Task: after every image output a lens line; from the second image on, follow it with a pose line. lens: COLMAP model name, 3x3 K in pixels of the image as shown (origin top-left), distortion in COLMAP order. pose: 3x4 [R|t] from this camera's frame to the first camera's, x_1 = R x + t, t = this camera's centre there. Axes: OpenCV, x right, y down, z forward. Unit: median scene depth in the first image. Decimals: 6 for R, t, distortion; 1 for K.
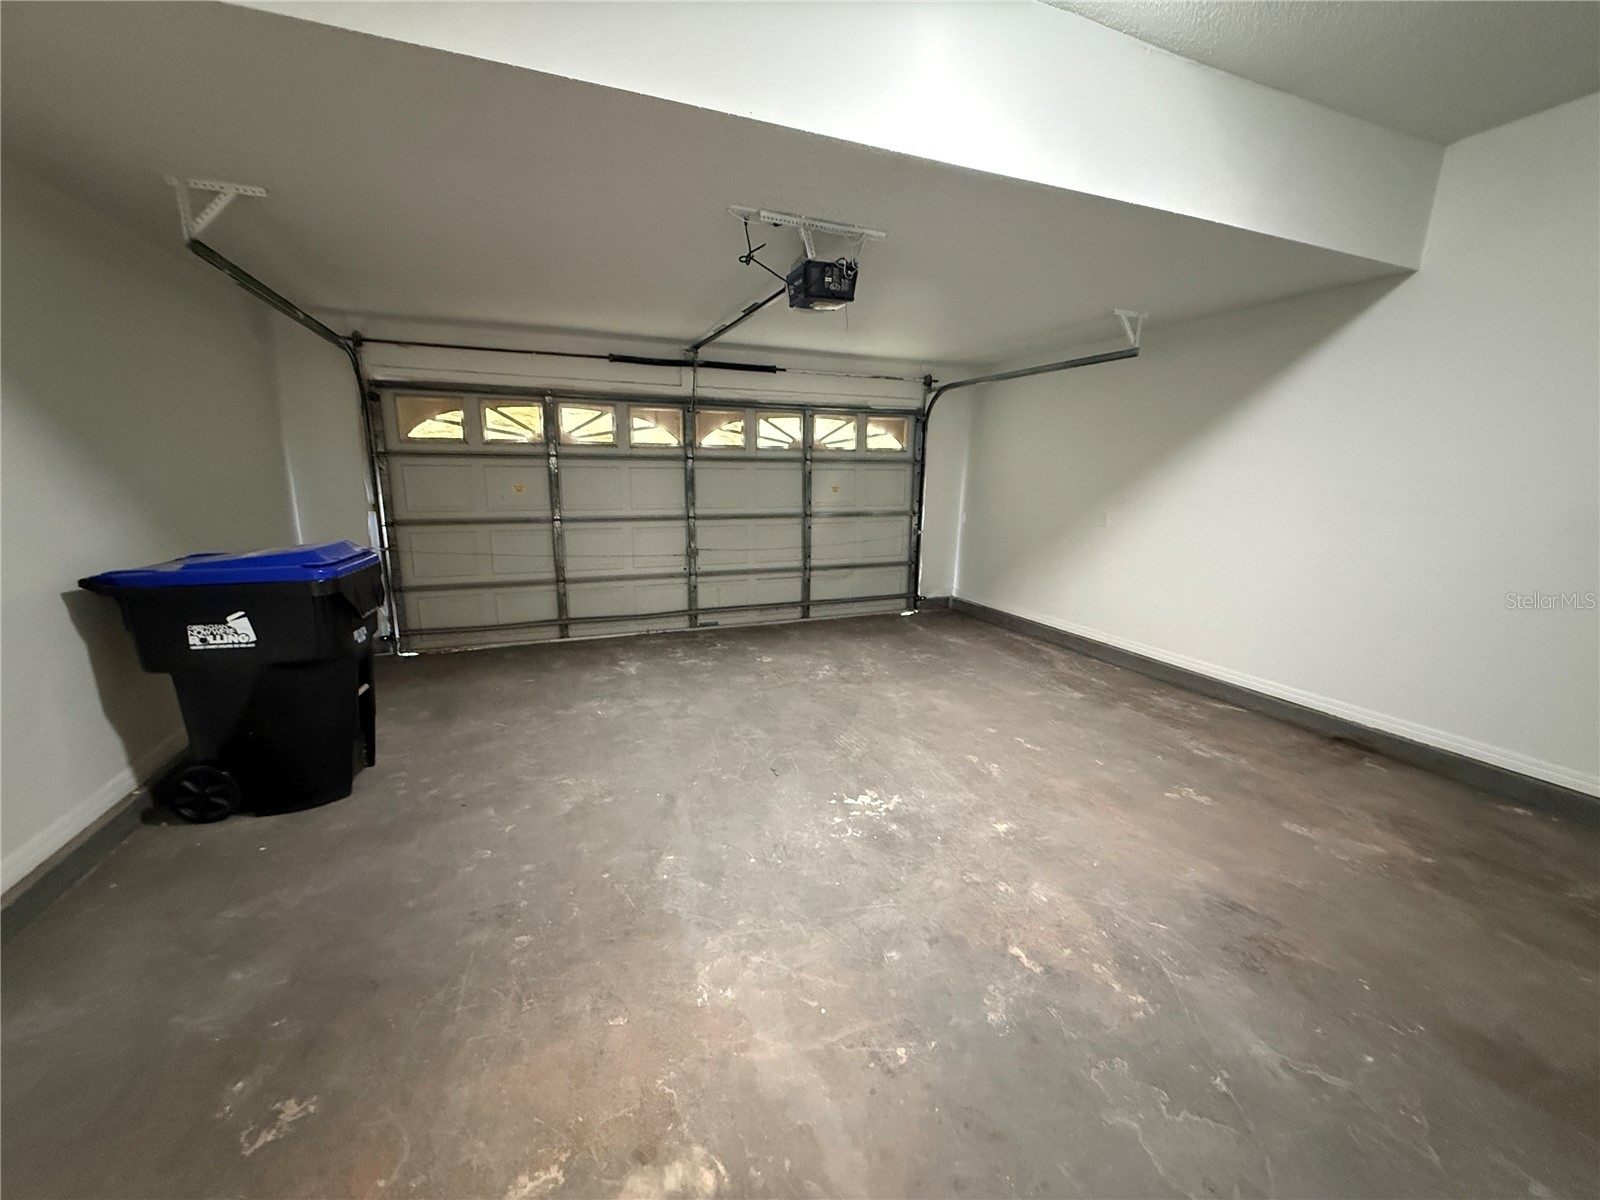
lens RADIAL K [[637.6, 0, 796.7], [0, 637.6, 600.2], [0, 0, 1]] dist [-0.000371, 0.000497]
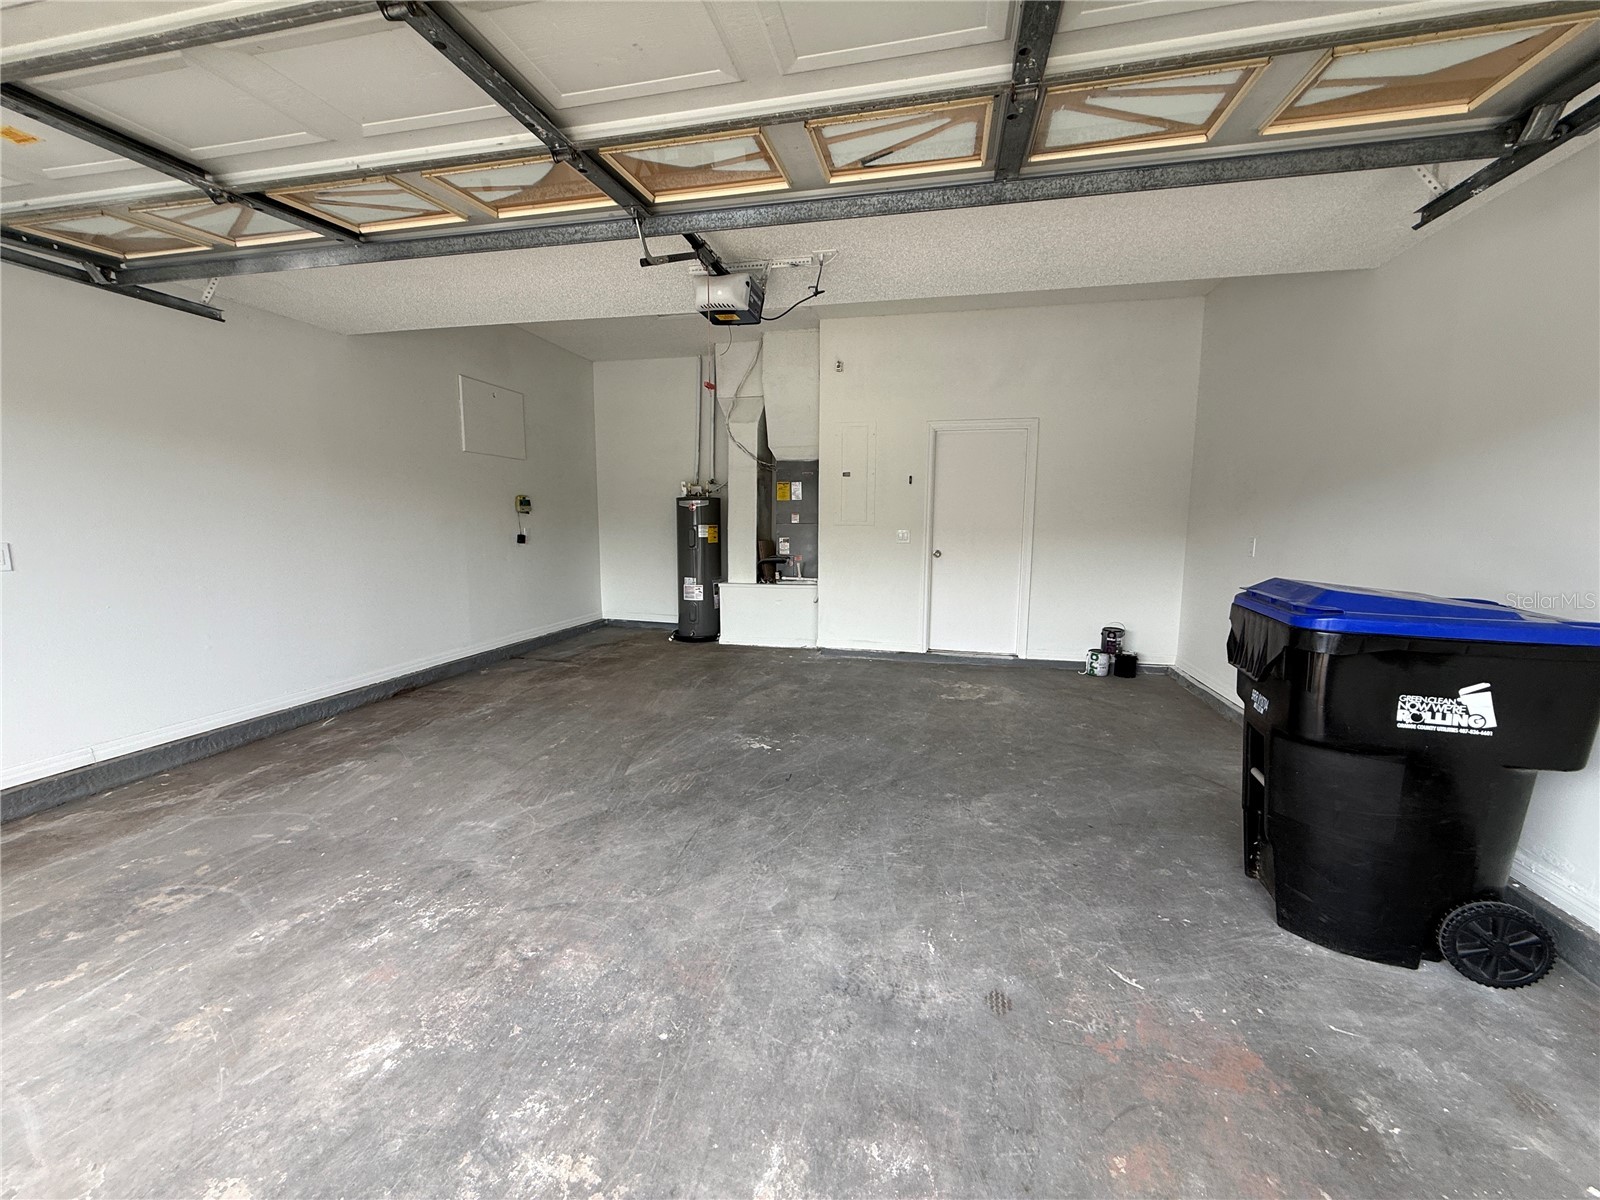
lens RADIAL K [[637.6, 0, 796.7], [0, 637.6, 600.2], [0, 0, 1]] dist [-0.000371, 0.000497]
pose [[-0.821986, -0.091331, 0.562137, -0.546455], [0.095890, 0.950770, 0.294688, -0.278342], [-0.561377, 0.296133, -0.772762, 1.557395]]
